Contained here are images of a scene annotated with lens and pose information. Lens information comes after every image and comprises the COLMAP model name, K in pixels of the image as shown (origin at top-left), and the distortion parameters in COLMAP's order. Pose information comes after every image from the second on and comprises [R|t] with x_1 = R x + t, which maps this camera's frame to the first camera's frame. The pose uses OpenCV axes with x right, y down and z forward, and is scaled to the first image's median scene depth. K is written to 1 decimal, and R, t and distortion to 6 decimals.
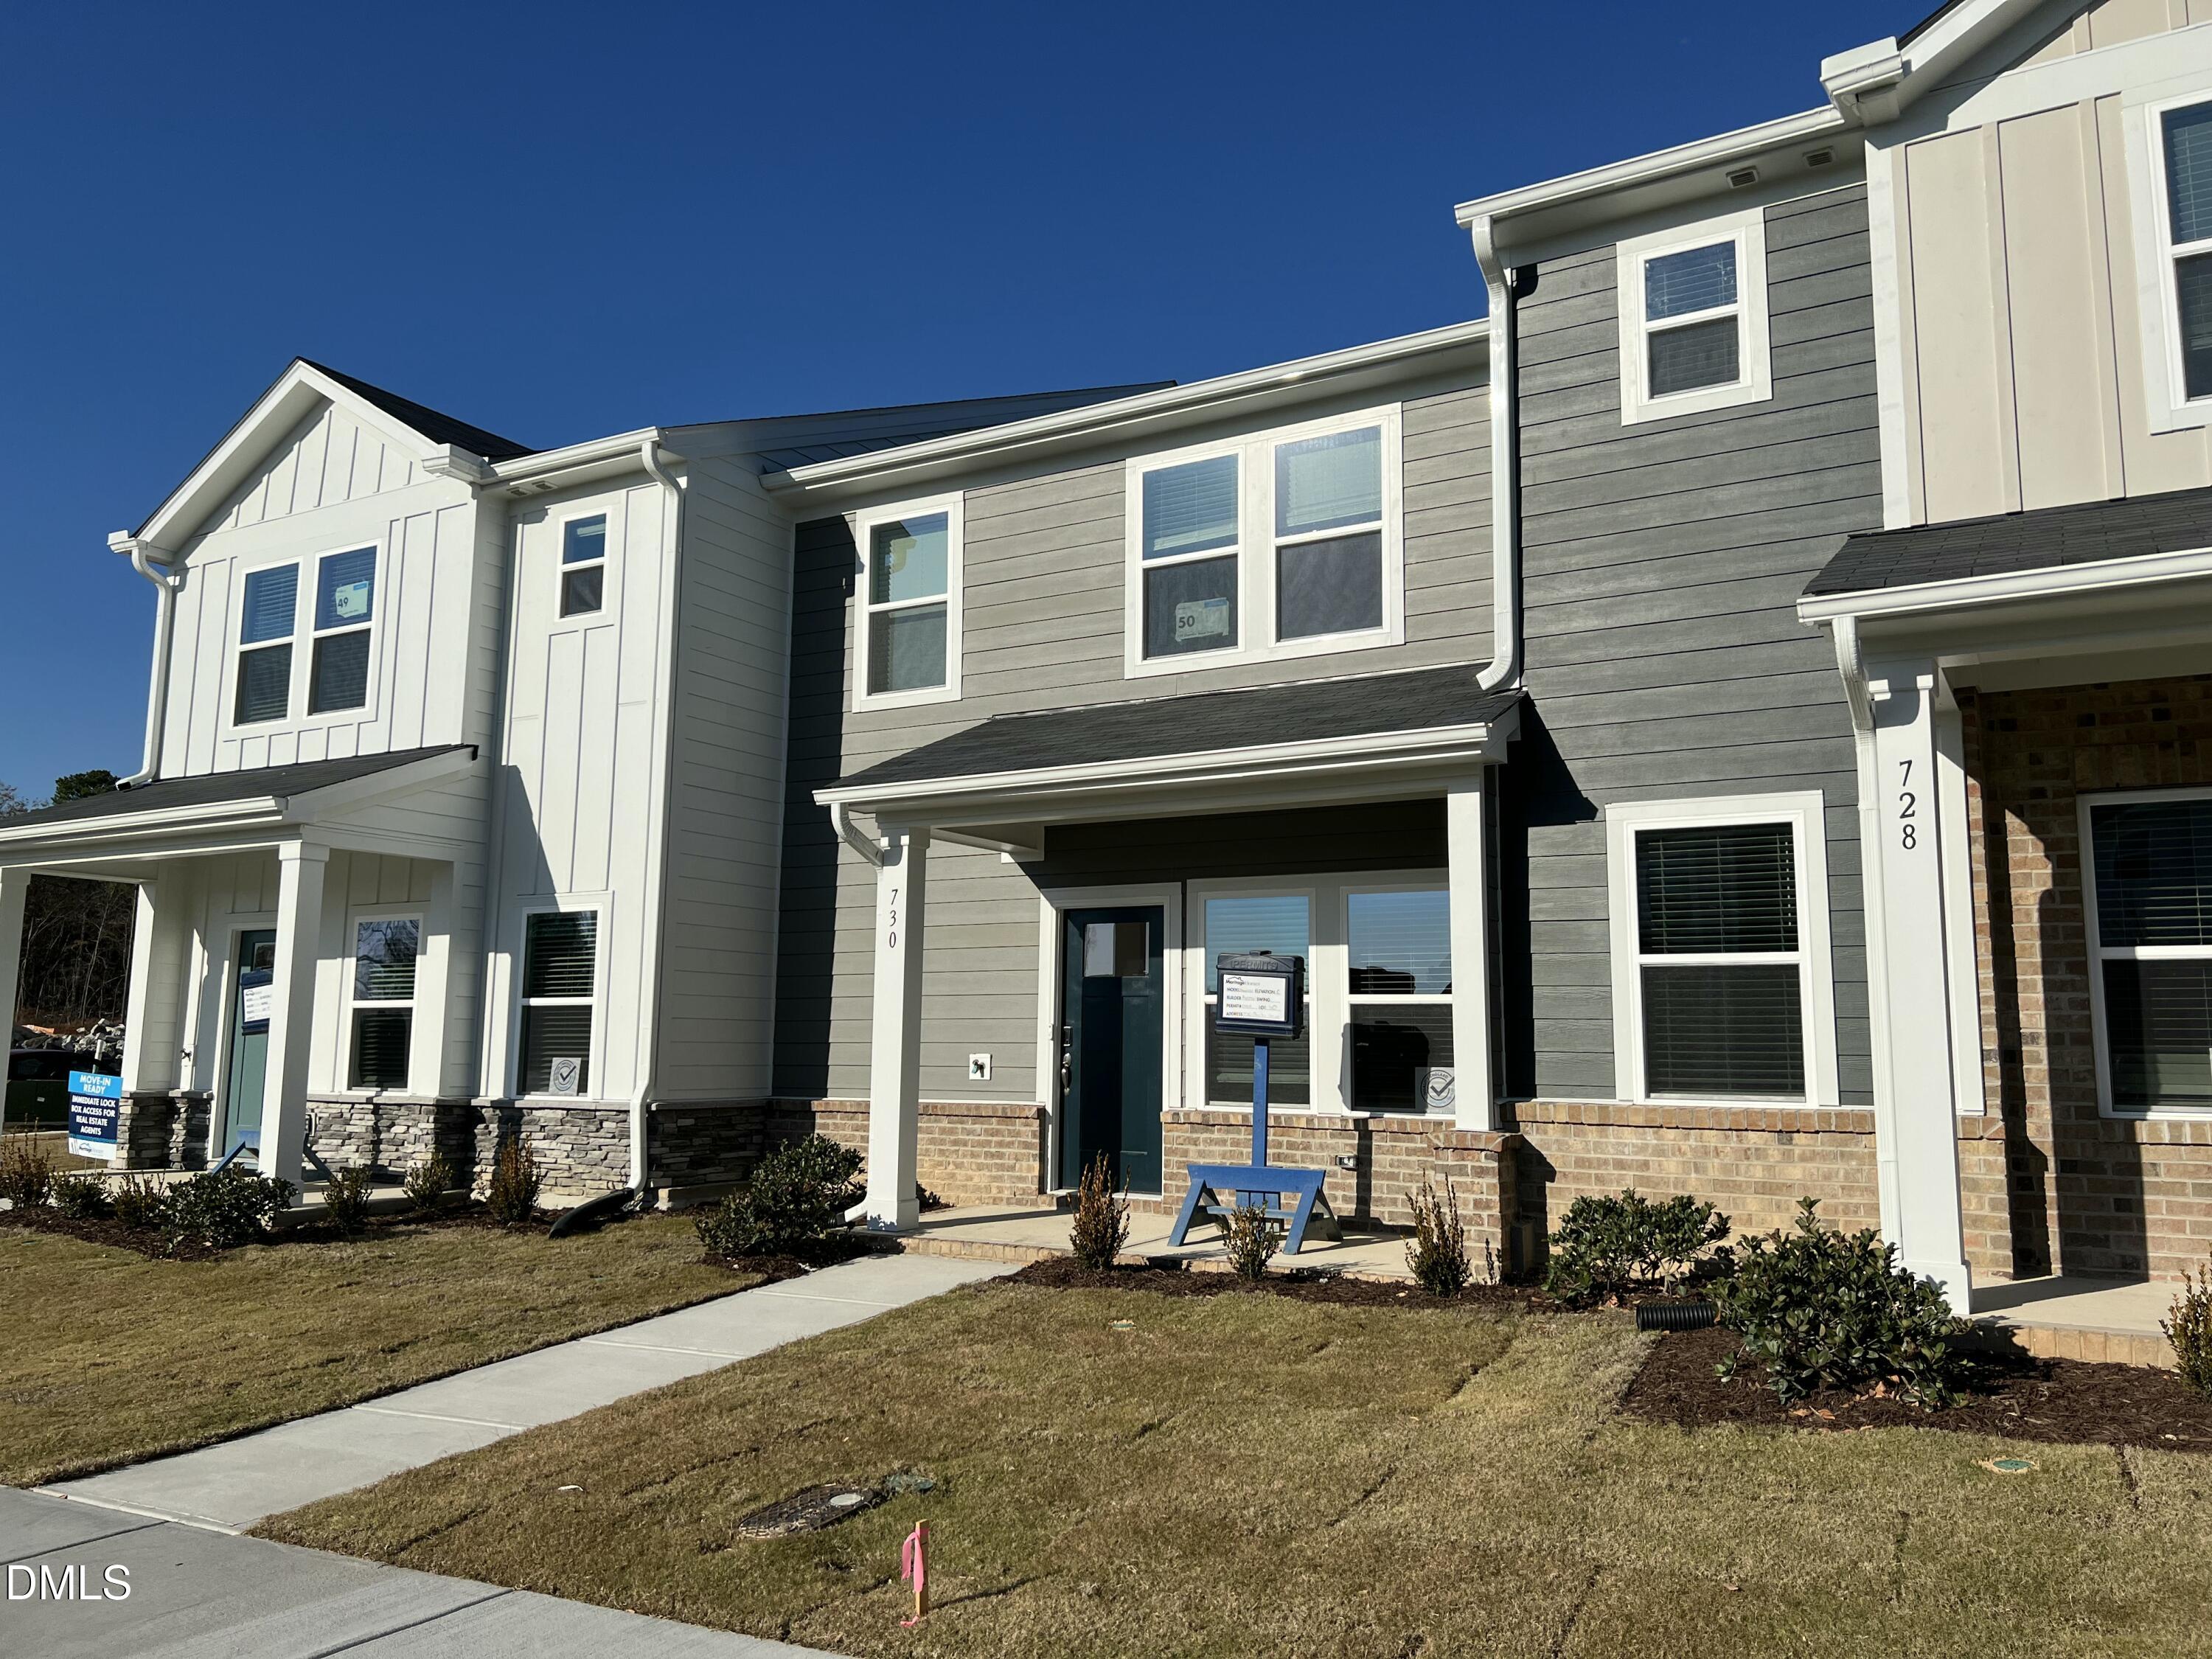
lens RADIAL K [[1719.3, 0, 1098.1], [0, 1719.3, 818.1], [0, 0, 1]] dist [0.012335, -0.020519]
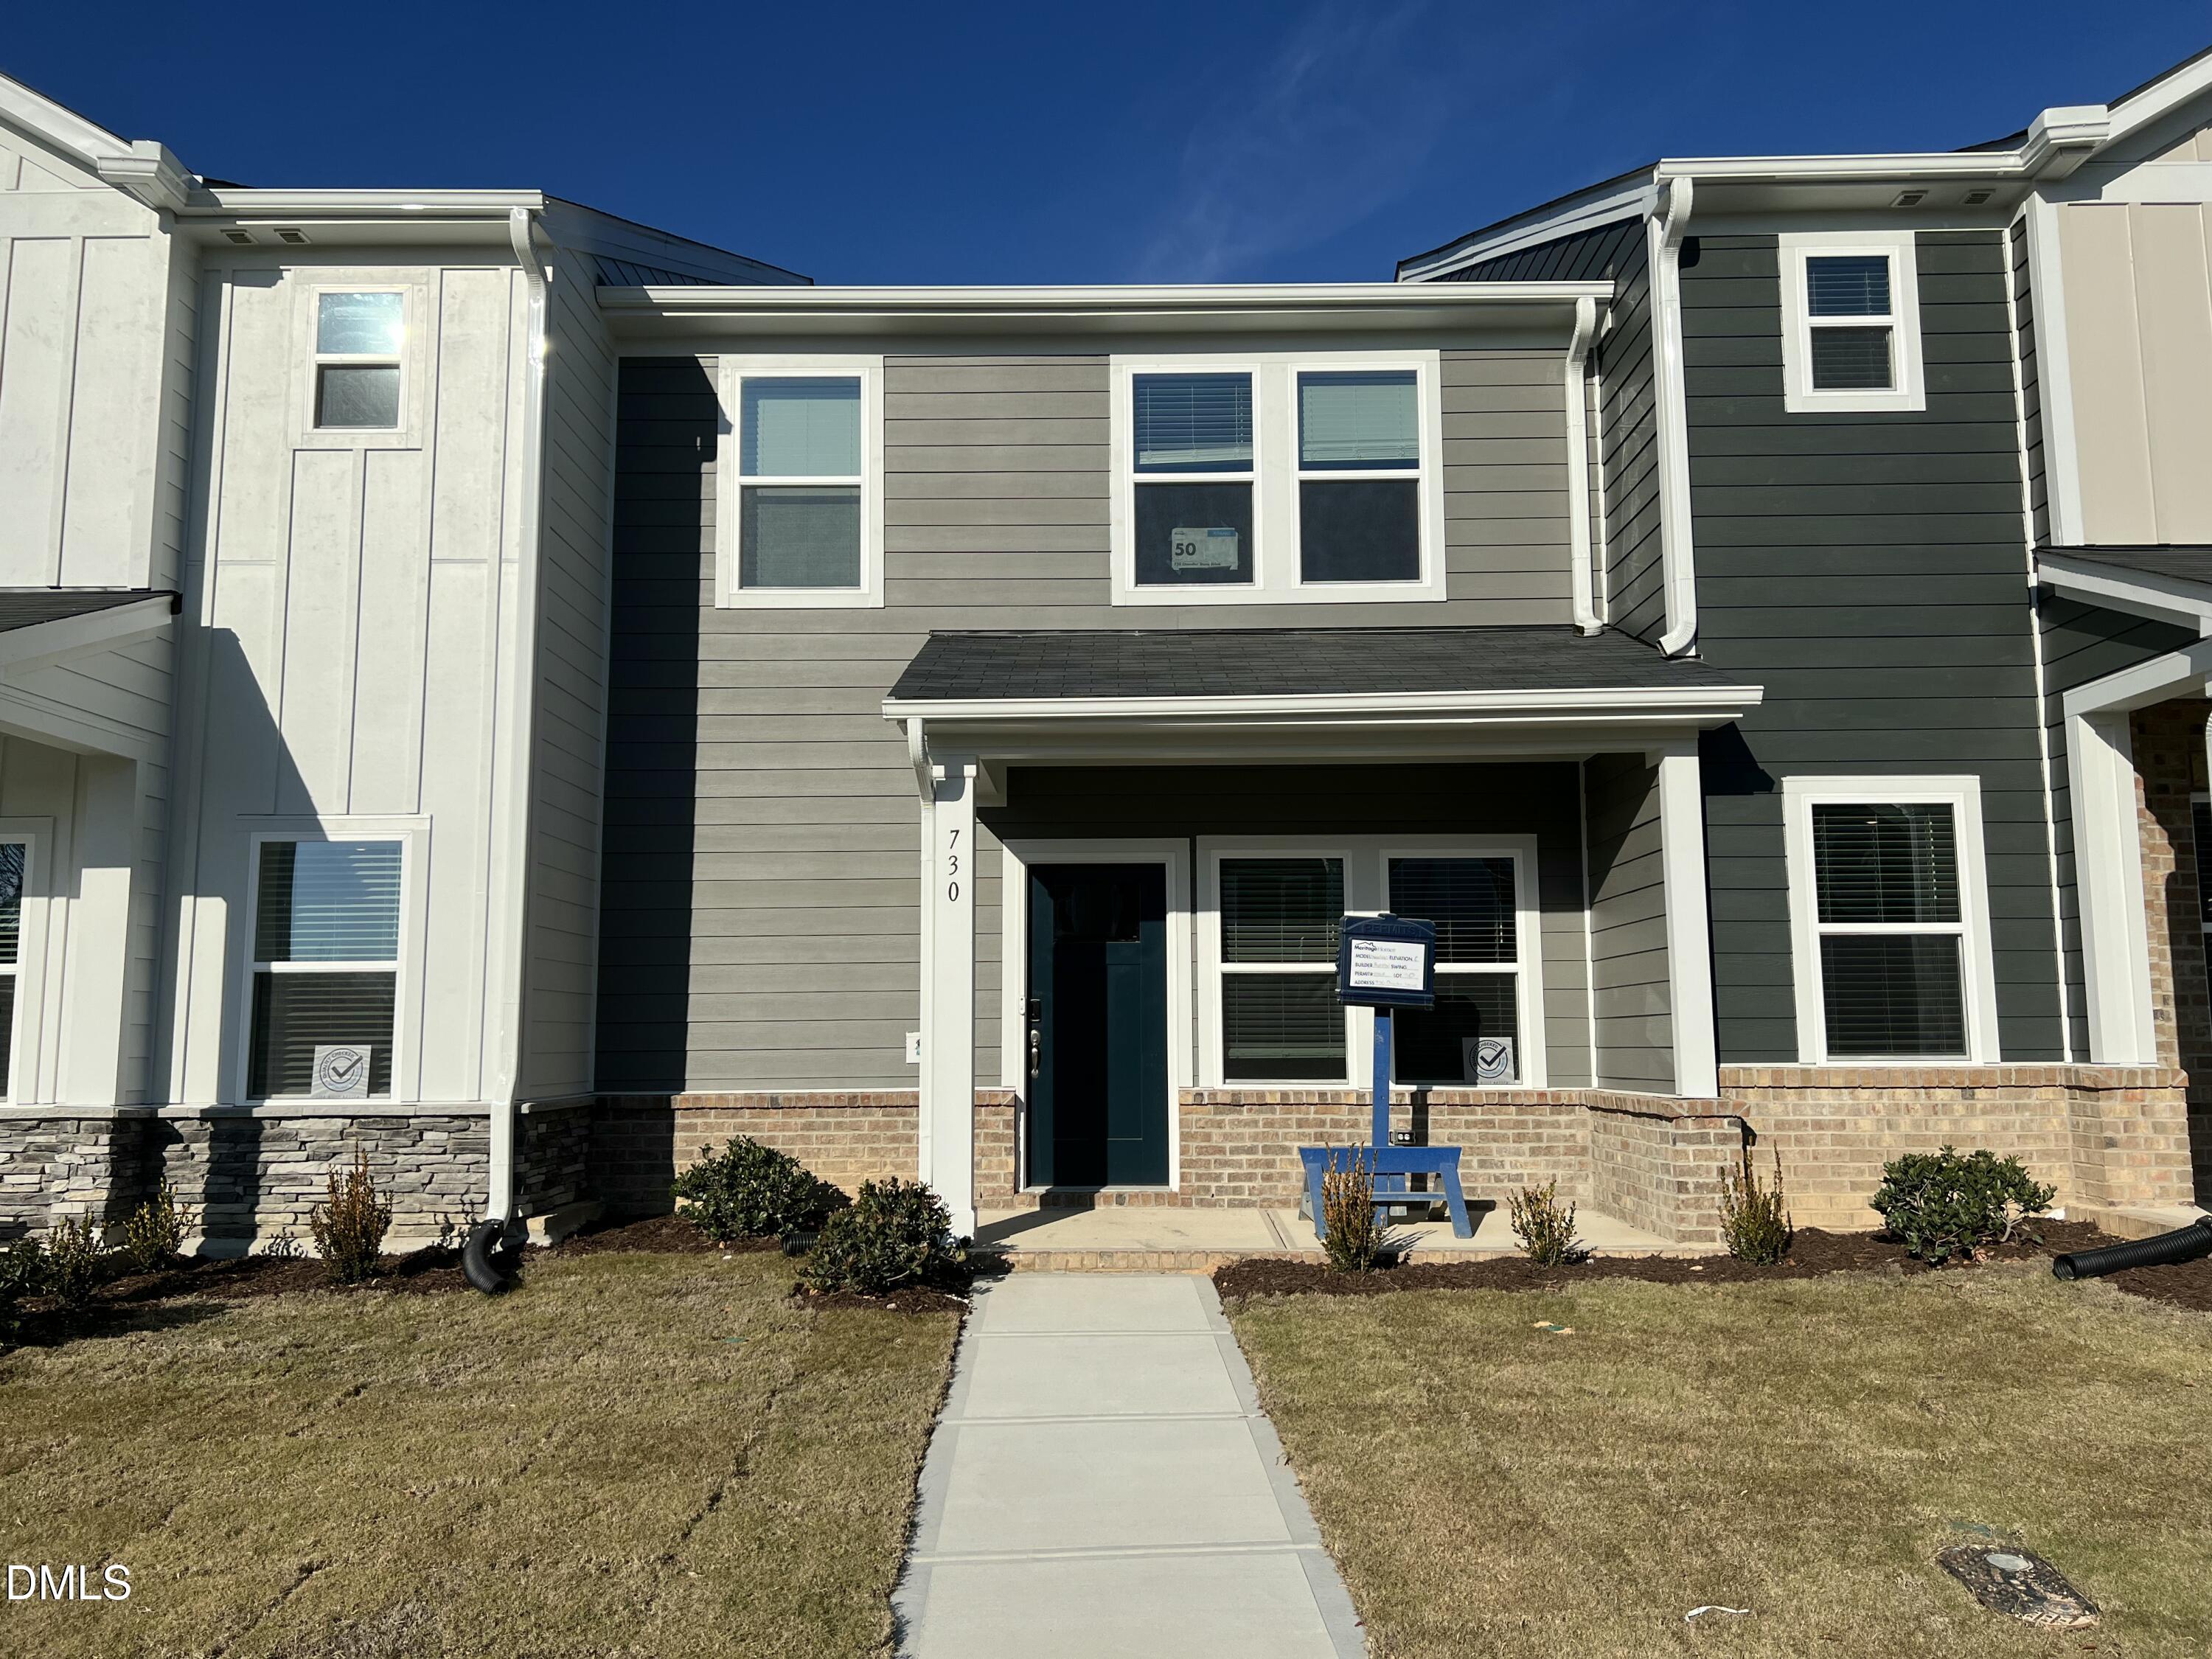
lens RADIAL K [[1719.3, 0, 1107.7], [0, 1719.3, 838.4], [0, 0, 1]] dist [0.012335, -0.020519]
pose [[0.856703, 0.045627, 0.513788, -0.444785], [-0.055598, 0.998445, 0.004039, 0.036136], [-0.512805, -0.032026, 0.857908, 0.249286]]
